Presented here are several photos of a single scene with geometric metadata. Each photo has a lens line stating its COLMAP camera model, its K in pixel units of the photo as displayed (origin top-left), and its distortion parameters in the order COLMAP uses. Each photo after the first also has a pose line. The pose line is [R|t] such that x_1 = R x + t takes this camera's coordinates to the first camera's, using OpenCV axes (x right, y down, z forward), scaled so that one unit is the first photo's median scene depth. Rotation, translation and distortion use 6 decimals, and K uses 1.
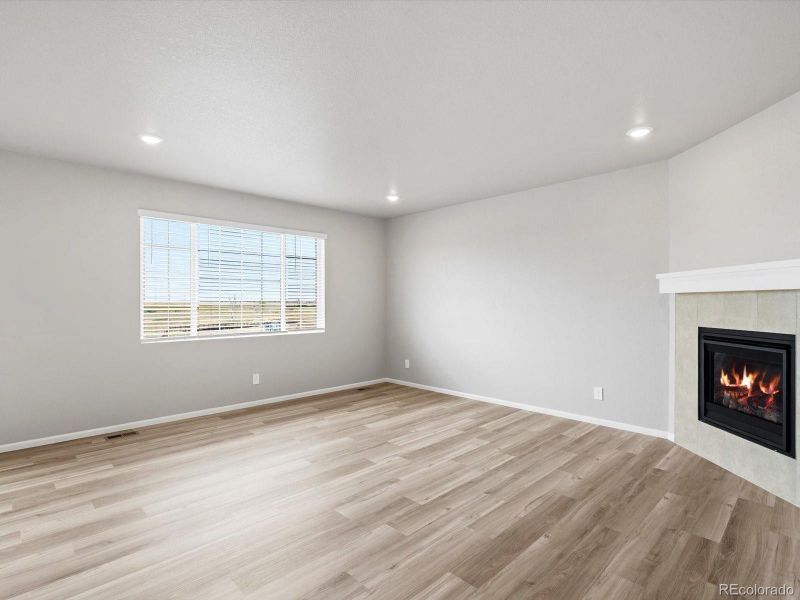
lens RADIAL K [[411.9, 0, 396.3], [0, 411.9, 300.5], [0, 0, 1]] dist [-0.003864, -0.000509]
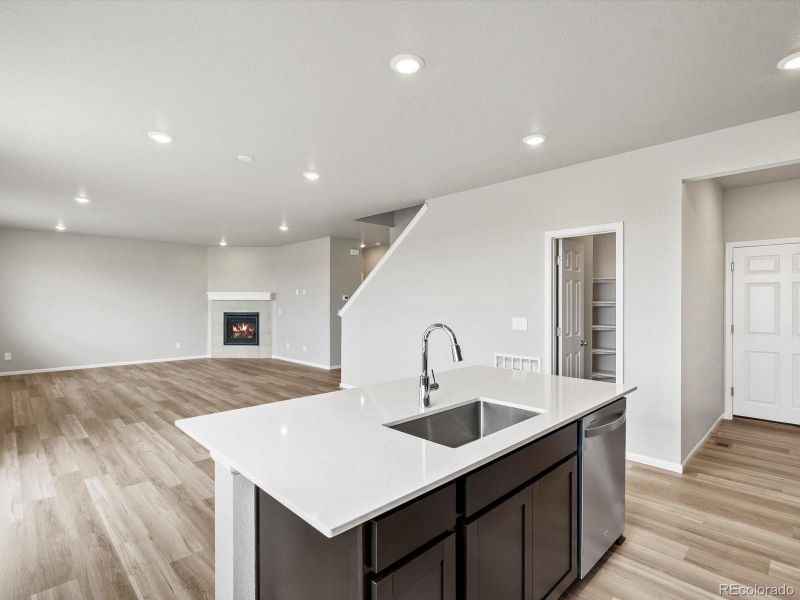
lens RADIAL K [[411.9, 0, 396.3], [0, 411.9, 300.5], [0, 0, 1]] dist [-0.003864, -0.000509]
pose [[0.007572, 0.000733, 0.999971, -2.057480], [-0.008784, 0.999961, -0.000667, -0.024178], [-0.999933, -0.008778, 0.007578, -0.194413]]
